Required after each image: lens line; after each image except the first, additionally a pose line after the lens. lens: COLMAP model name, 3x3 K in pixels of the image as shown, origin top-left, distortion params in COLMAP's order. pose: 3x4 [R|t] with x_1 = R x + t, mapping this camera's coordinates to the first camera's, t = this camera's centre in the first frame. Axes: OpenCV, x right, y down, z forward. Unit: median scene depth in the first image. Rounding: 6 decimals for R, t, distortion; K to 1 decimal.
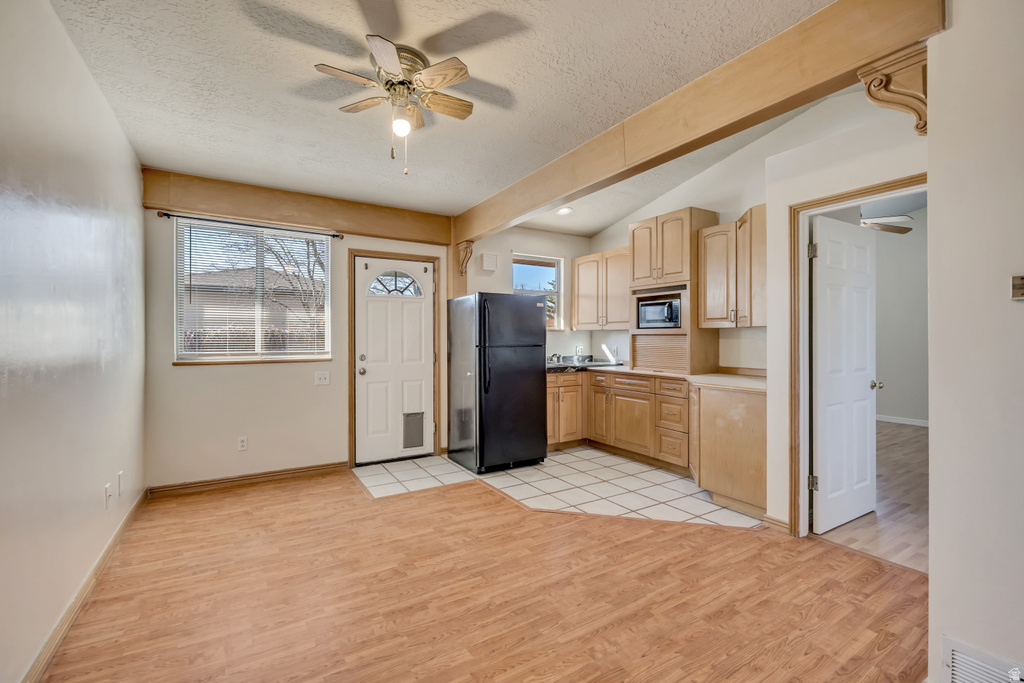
lens RADIAL K [[454.2, 0, 509.0], [0, 454.2, 336.2], [0, 0, 1]] dist [-0.010567, -0.000215]
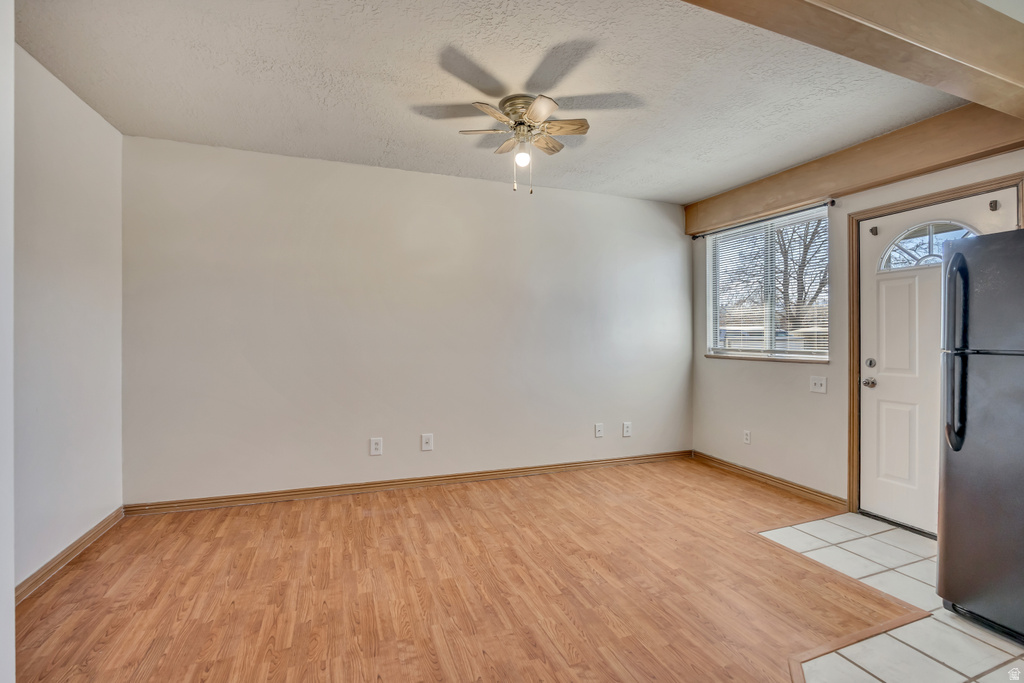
lens RADIAL K [[454.2, 0, 509.0], [0, 454.2, 336.2], [0, 0, 1]] dist [-0.010567, -0.000215]
pose [[-0.198318, 0.000982, -0.980137, 0.614032], [0.001743, 0.999998, 0.000649, 0.006157], [0.980136, -0.001579, -0.198320, 0.772381]]
